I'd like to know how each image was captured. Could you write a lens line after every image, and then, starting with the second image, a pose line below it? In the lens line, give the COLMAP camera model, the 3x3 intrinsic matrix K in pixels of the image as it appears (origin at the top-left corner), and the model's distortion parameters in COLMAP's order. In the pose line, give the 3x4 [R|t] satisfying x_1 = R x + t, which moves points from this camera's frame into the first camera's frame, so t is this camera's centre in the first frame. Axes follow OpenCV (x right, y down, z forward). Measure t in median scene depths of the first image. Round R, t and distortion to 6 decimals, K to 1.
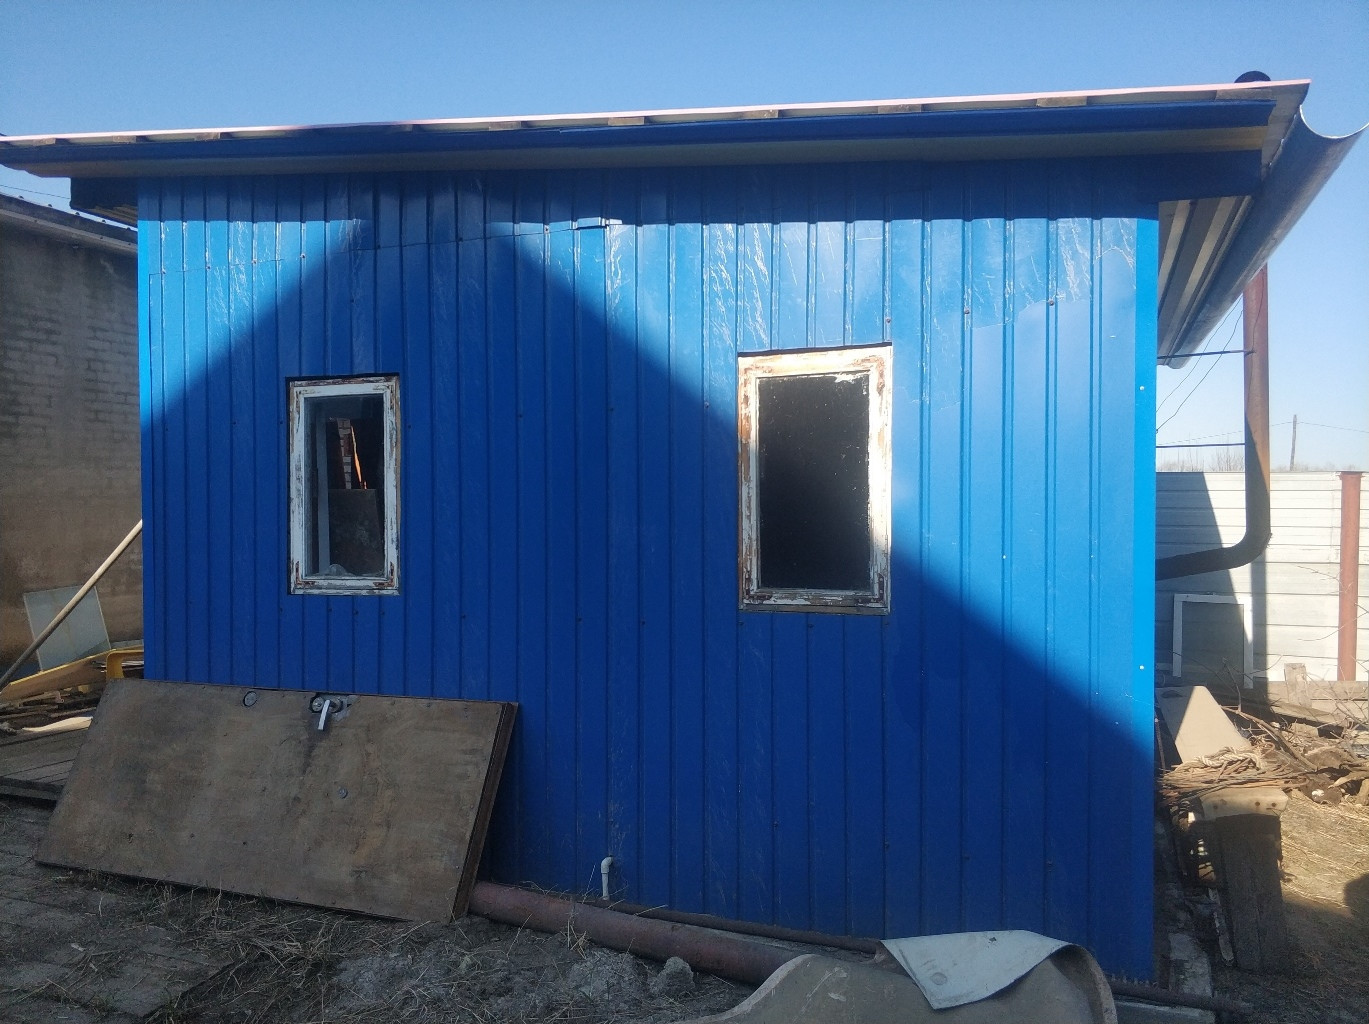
lens RADIAL K [[1095.7, 0, 685.2], [0, 1095.7, 518.0], [0, 0, 1]] dist [0.066083, -0.033467]
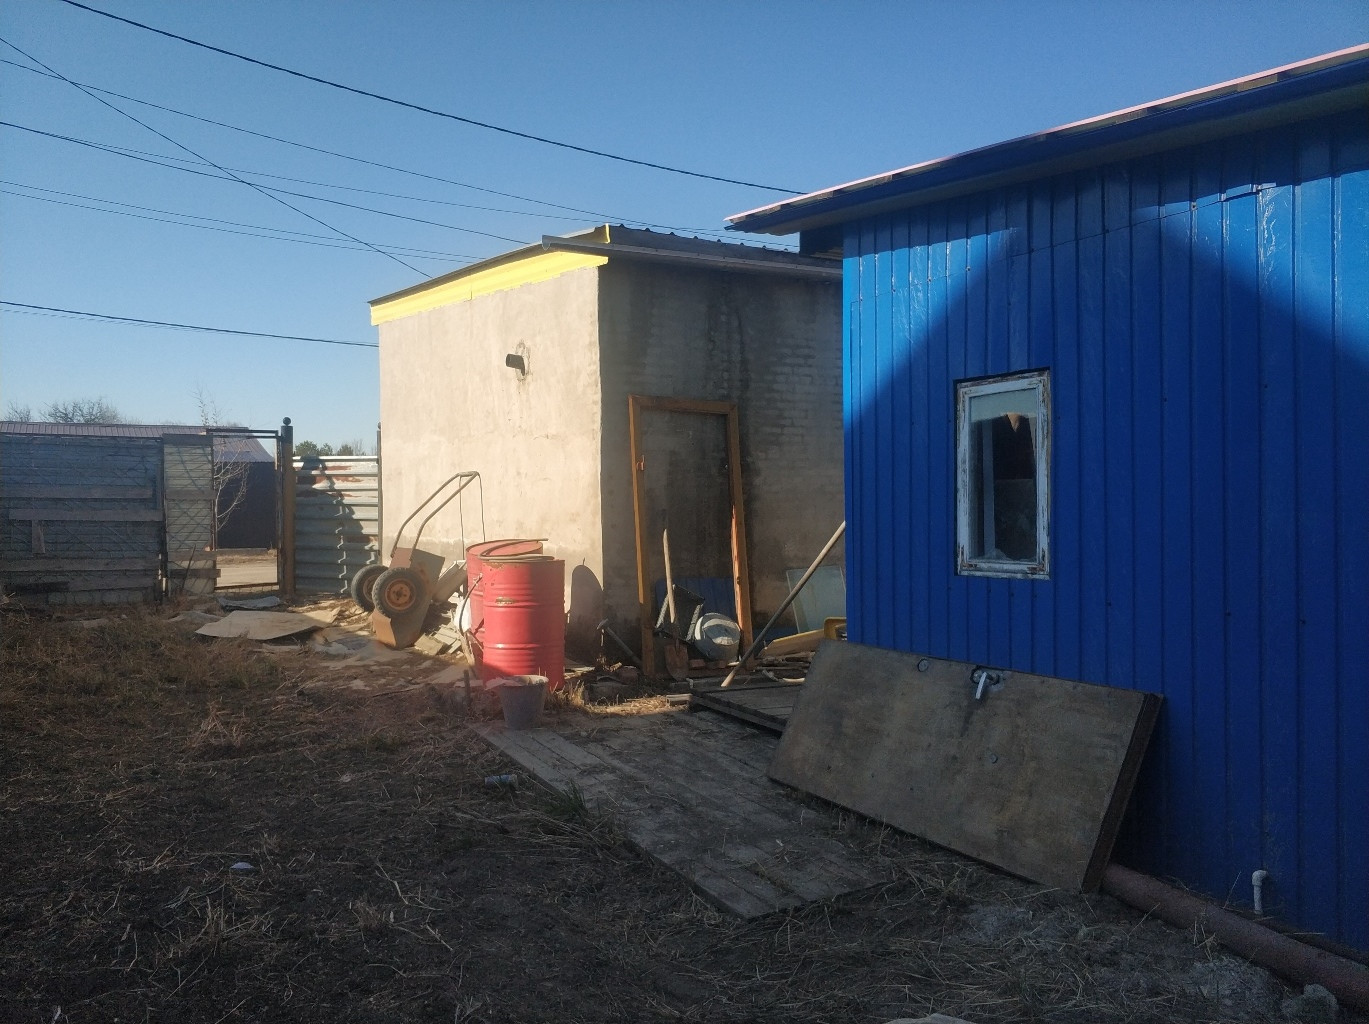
lens RADIAL K [[1095.7, 0, 678.5], [0, 1095.7, 513.1], [0, 0, 1]] dist [0.066083, -0.033467]
pose [[0.782483, 0.004332, -0.622657, 0.122861], [-0.006293, 0.999980, -0.000950, 0.010473], [0.622641, 0.004661, 0.782494, -0.041918]]
